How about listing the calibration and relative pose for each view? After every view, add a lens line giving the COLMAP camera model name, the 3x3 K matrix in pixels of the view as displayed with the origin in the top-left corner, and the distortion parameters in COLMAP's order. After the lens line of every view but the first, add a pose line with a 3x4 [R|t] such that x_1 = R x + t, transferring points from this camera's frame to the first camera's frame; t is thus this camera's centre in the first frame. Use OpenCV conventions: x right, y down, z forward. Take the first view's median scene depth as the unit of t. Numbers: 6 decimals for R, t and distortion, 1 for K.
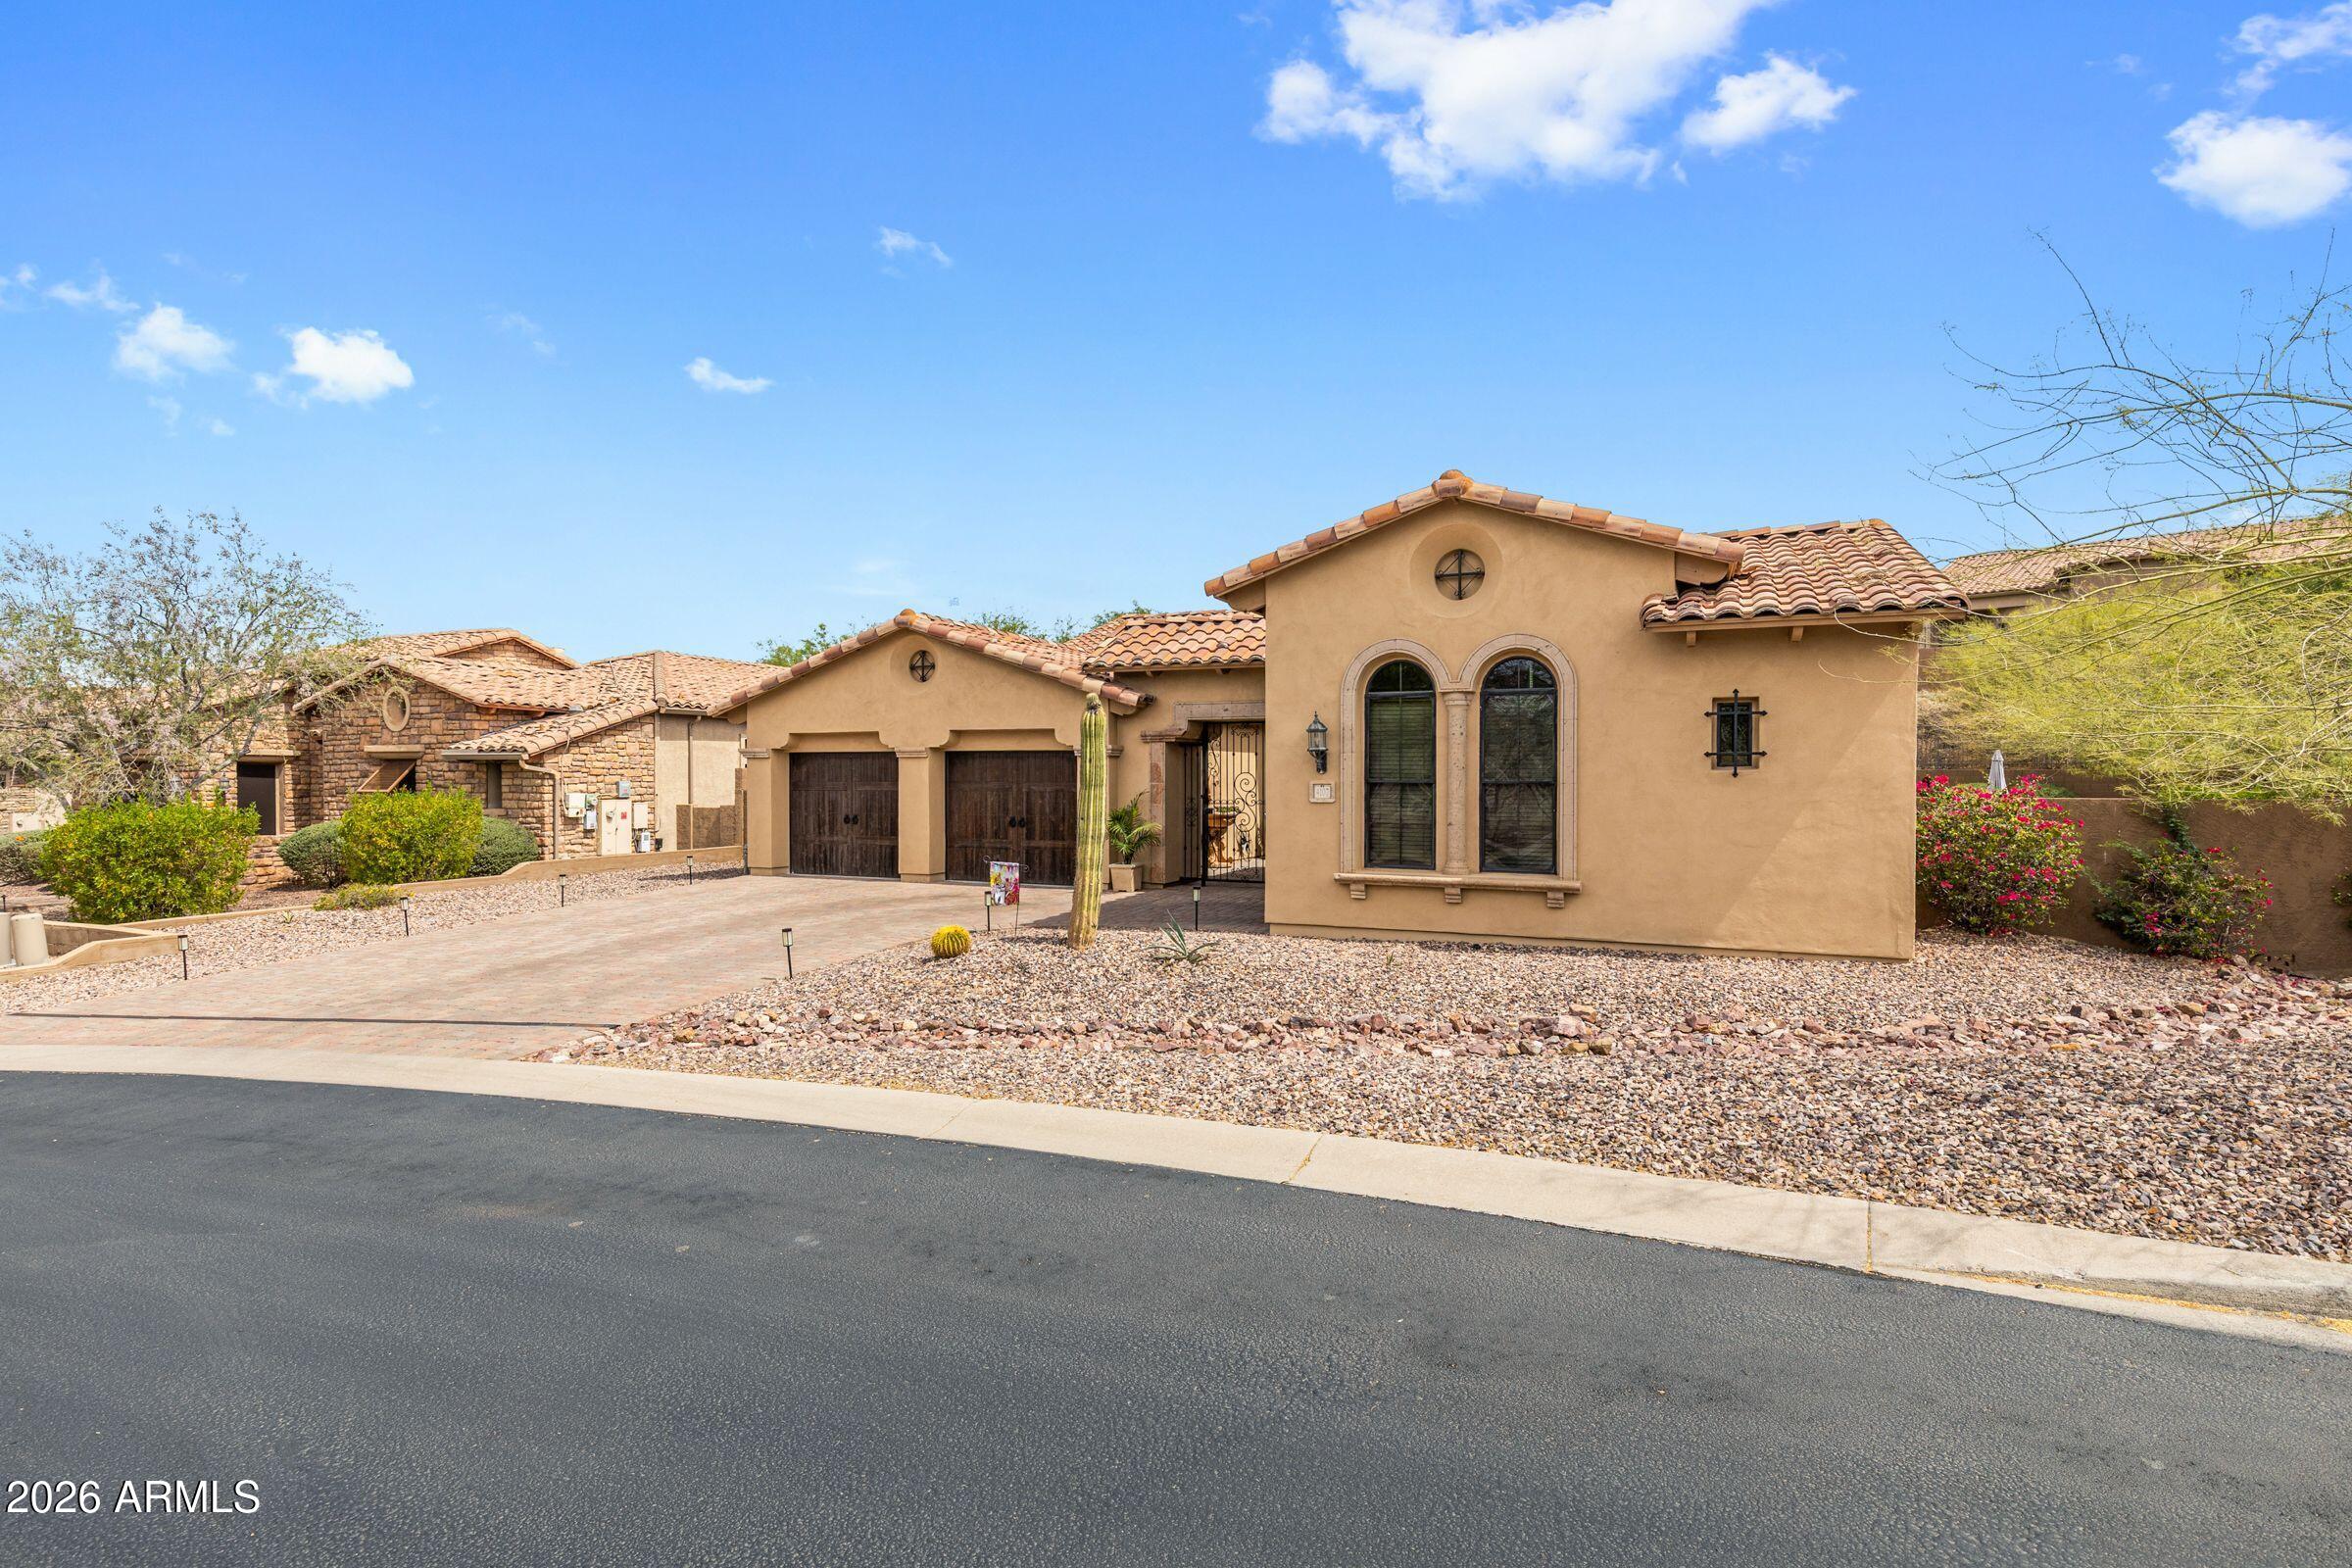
lens RADIAL K [[1125.8, 0, 1176.0], [0, 1125.8, 784.0], [0, 0, 1]] dist [-0.000860, -0.008935]
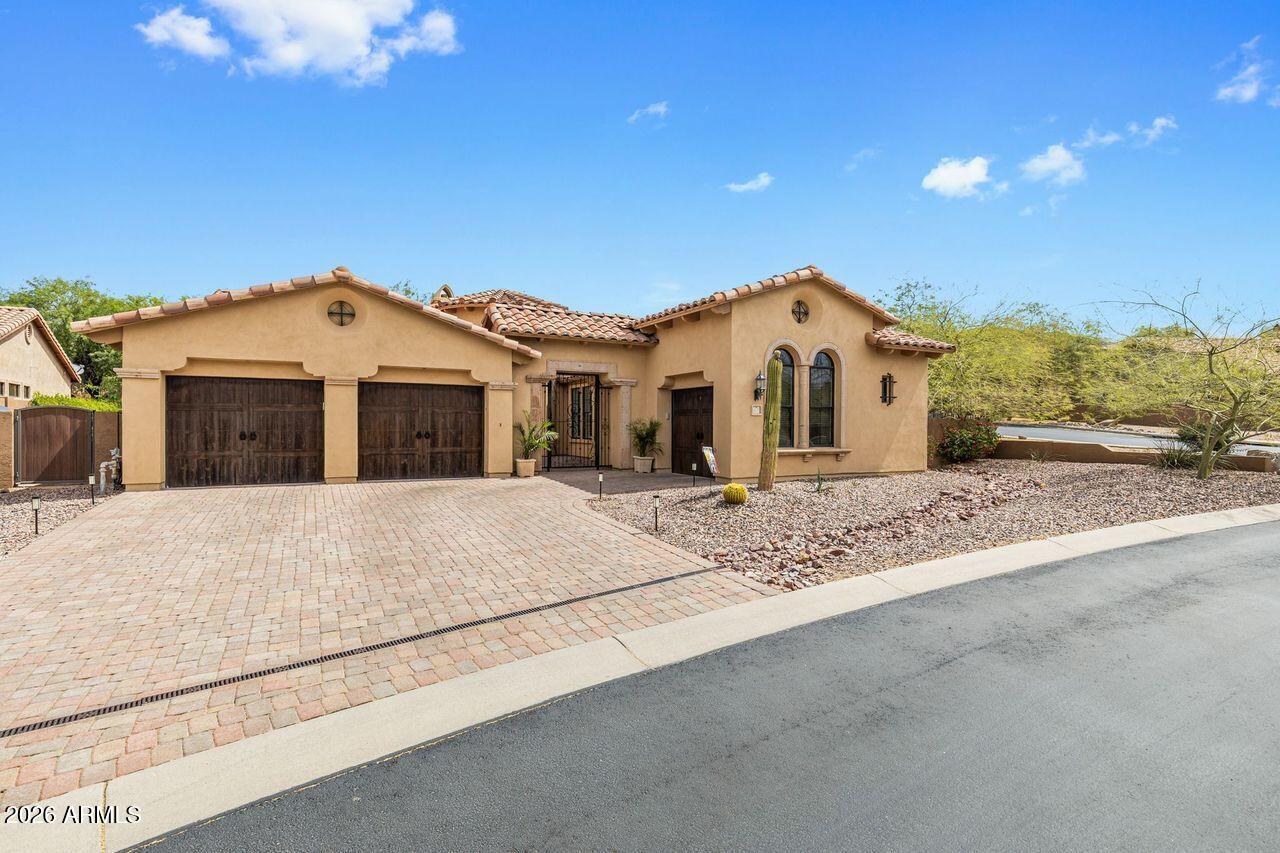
lens RADIAL K [[612.7, 0, 640.0], [0, 612.7, 426.5], [0, 0, 1]] dist [-0.000860, -0.008935]
pose [[0.636157, -0.001048, 0.771559, -0.596505], [0.000532, 0.999999, 0.000920, 0.024473], [-0.771559, -0.000175, 0.636158, 0.331435]]
